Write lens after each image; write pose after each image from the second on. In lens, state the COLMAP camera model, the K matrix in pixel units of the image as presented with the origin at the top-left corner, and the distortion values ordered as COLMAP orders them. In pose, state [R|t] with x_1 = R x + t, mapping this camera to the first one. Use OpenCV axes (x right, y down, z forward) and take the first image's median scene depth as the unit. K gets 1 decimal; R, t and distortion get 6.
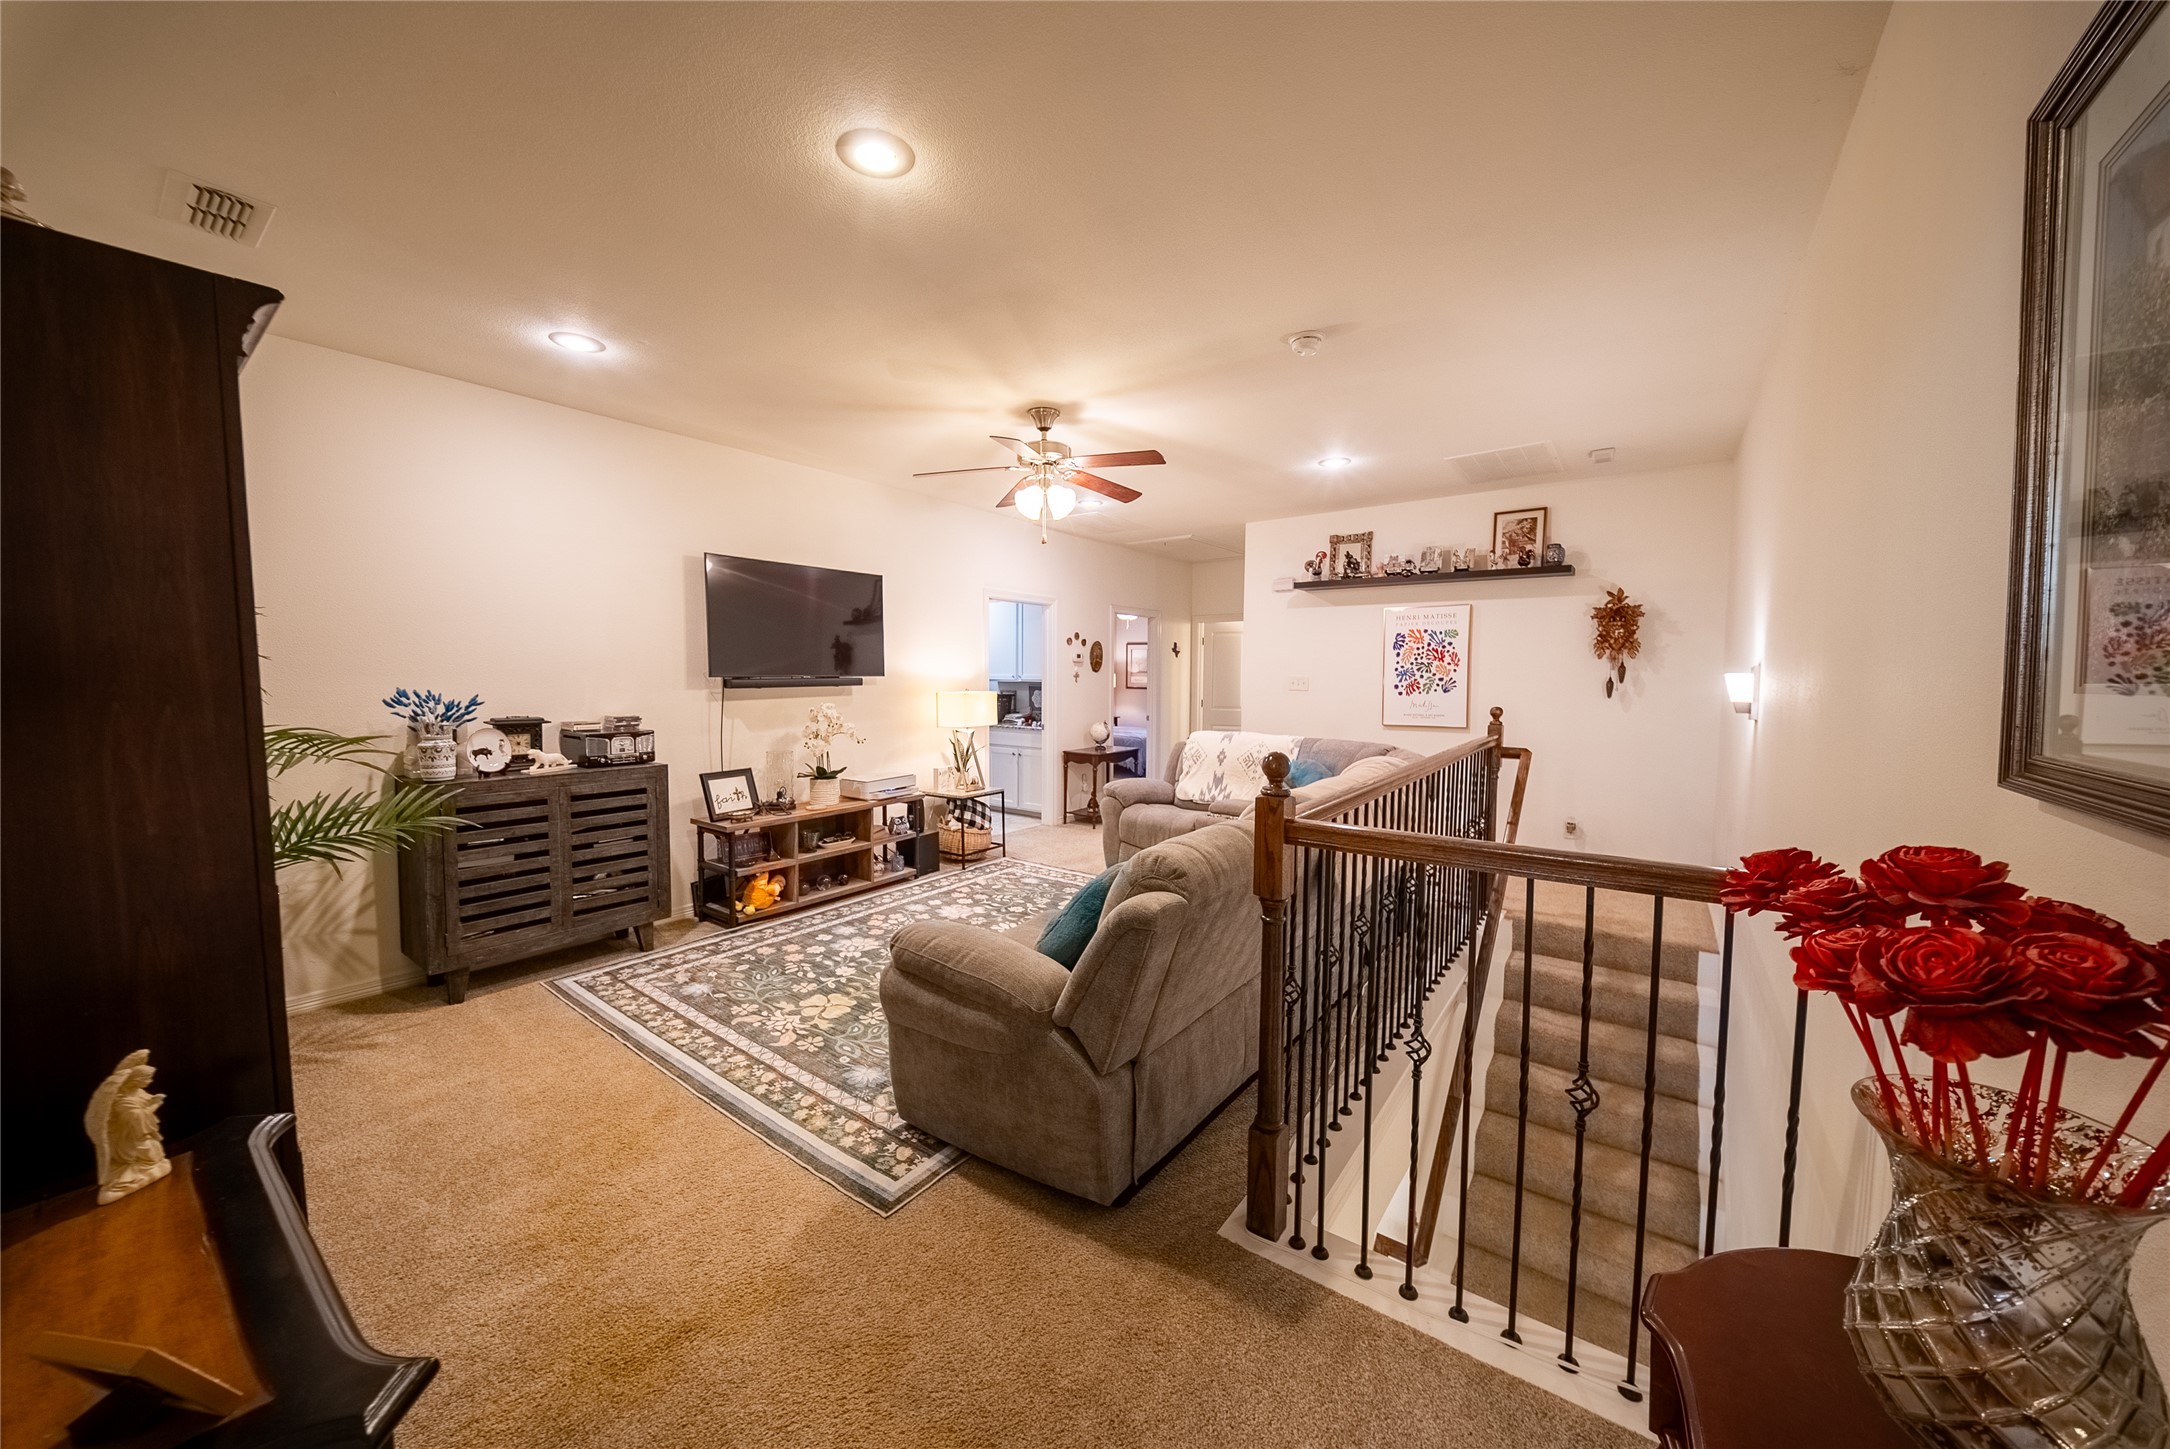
lens RADIAL K [[798.0, 0, 1083.6], [0, 798.0, 739.7], [0, 0, 1]] dist [0.008561, -0.006401]
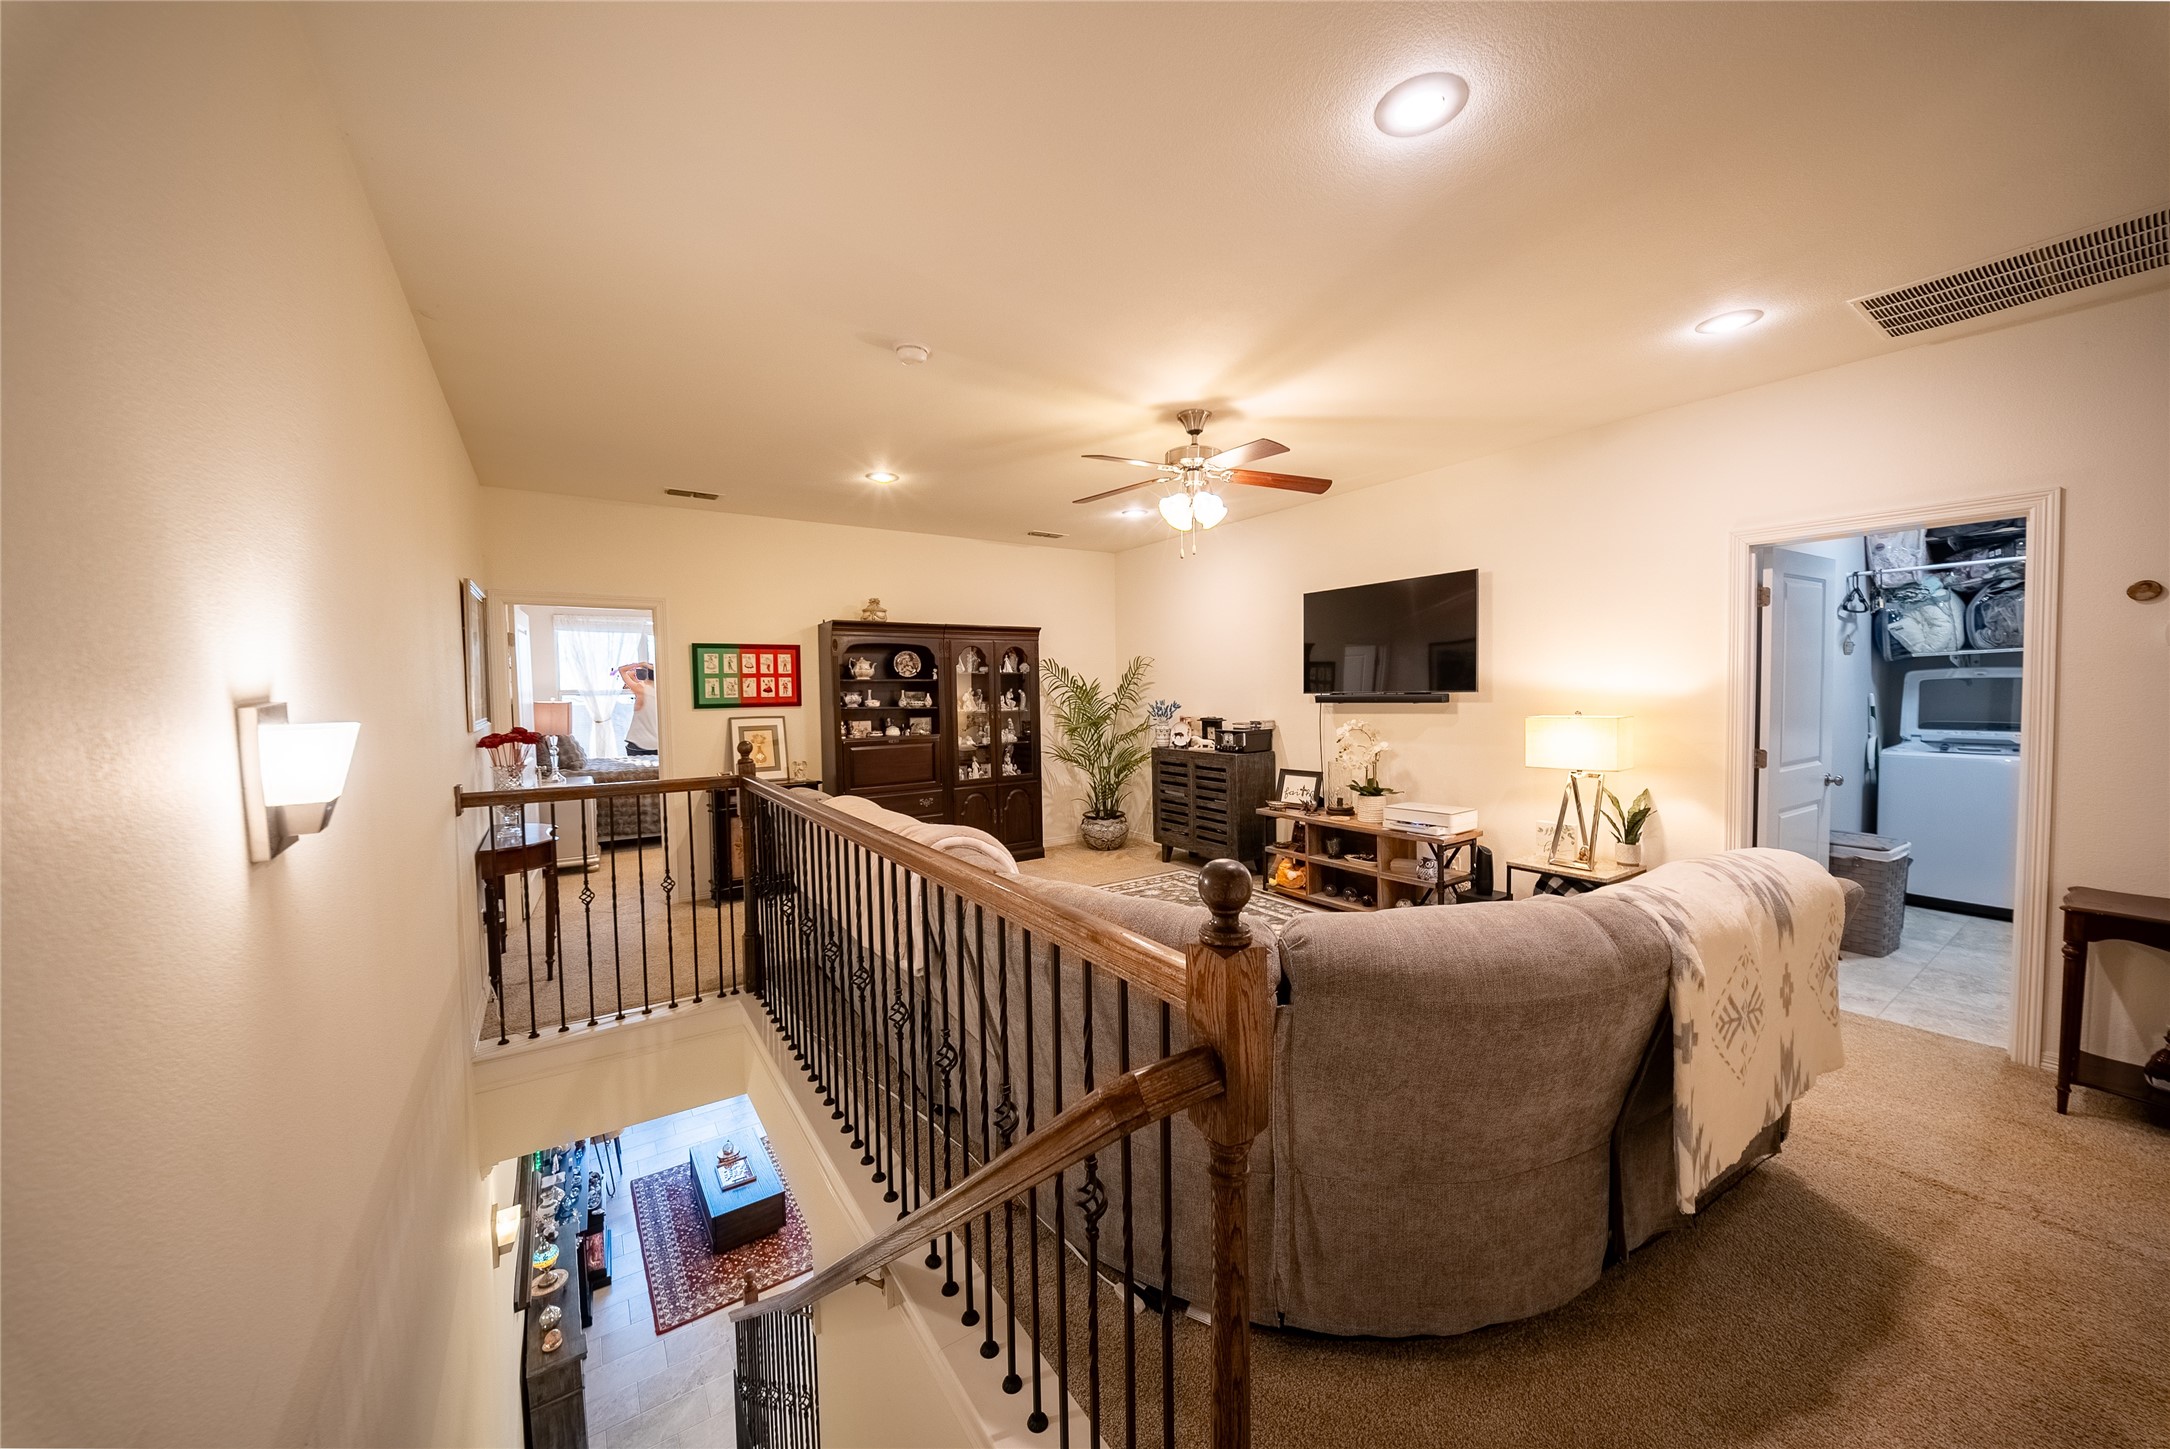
lens RADIAL K [[775.9, 0, 1085.0], [0, 775.9, 724.5], [0, 0, 1]] dist [0.007423, -0.005358]
pose [[-0.347279, 0.039722, -0.936920, 0.733959], [-0.068020, 0.995404, 0.067414, -0.083099], [0.935292, 0.087141, -0.342981, 1.034241]]
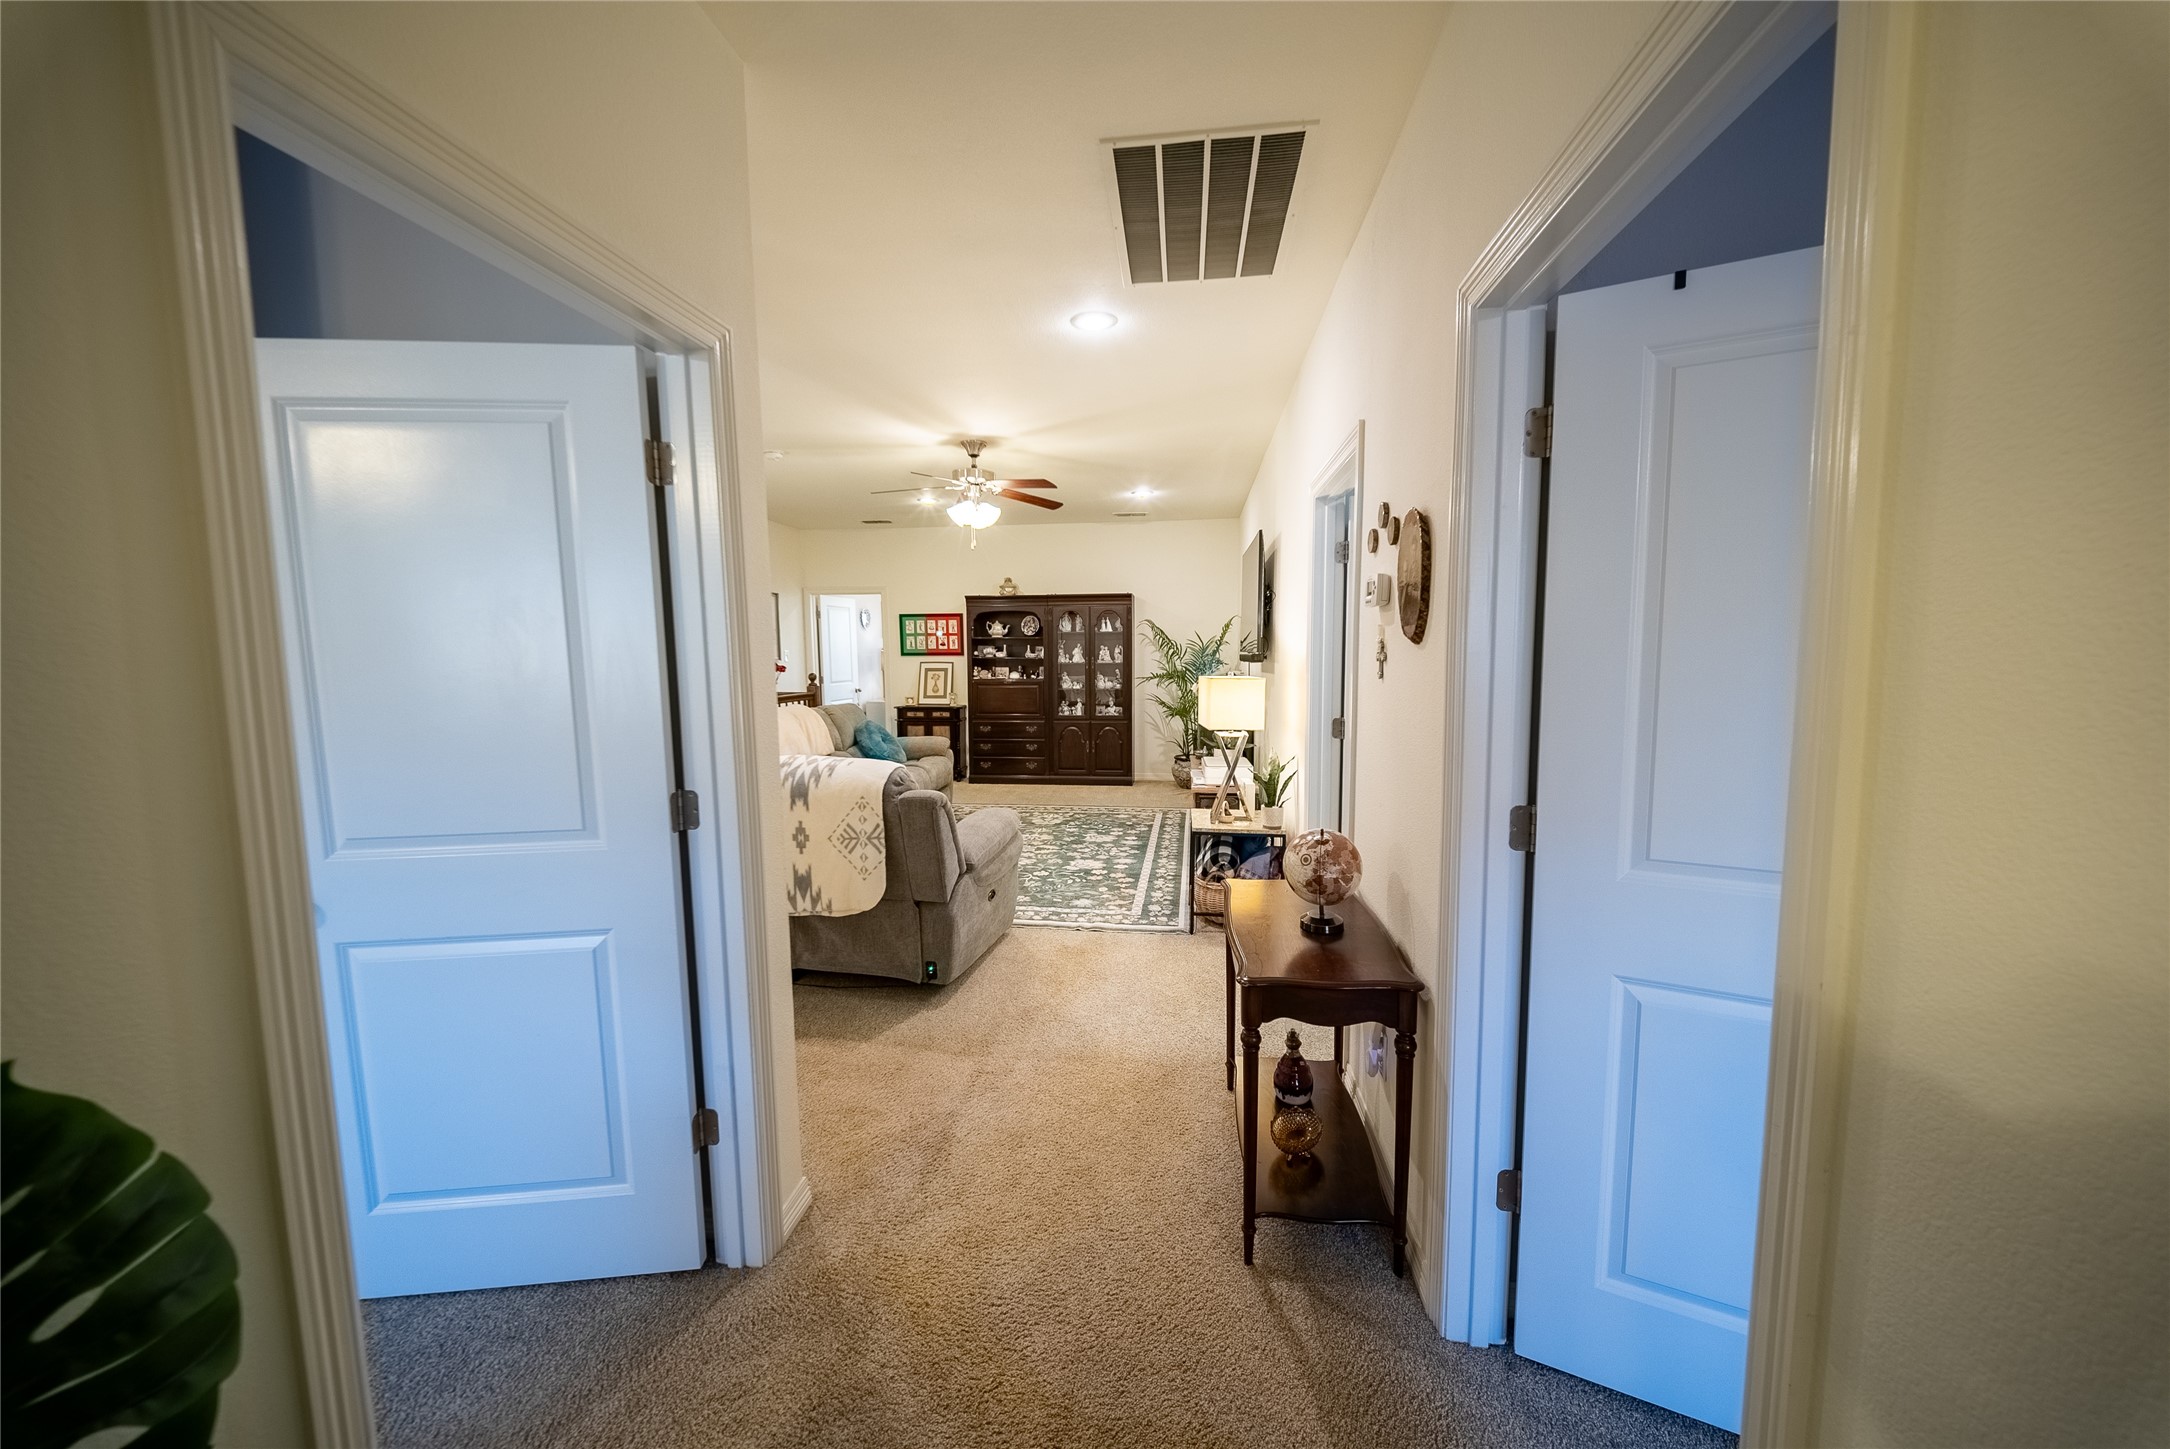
lens RADIAL K [[775.9, 0, 1085.0], [0, 775.9, 724.5], [0, 0, 1]] dist [0.007423, -0.005358]
pose [[-0.879102, 0.039457, -0.474997, 0.342381], [-0.045099, 0.985210, 0.165307, -0.150363], [0.474495, 0.166744, -0.864321, 1.890948]]
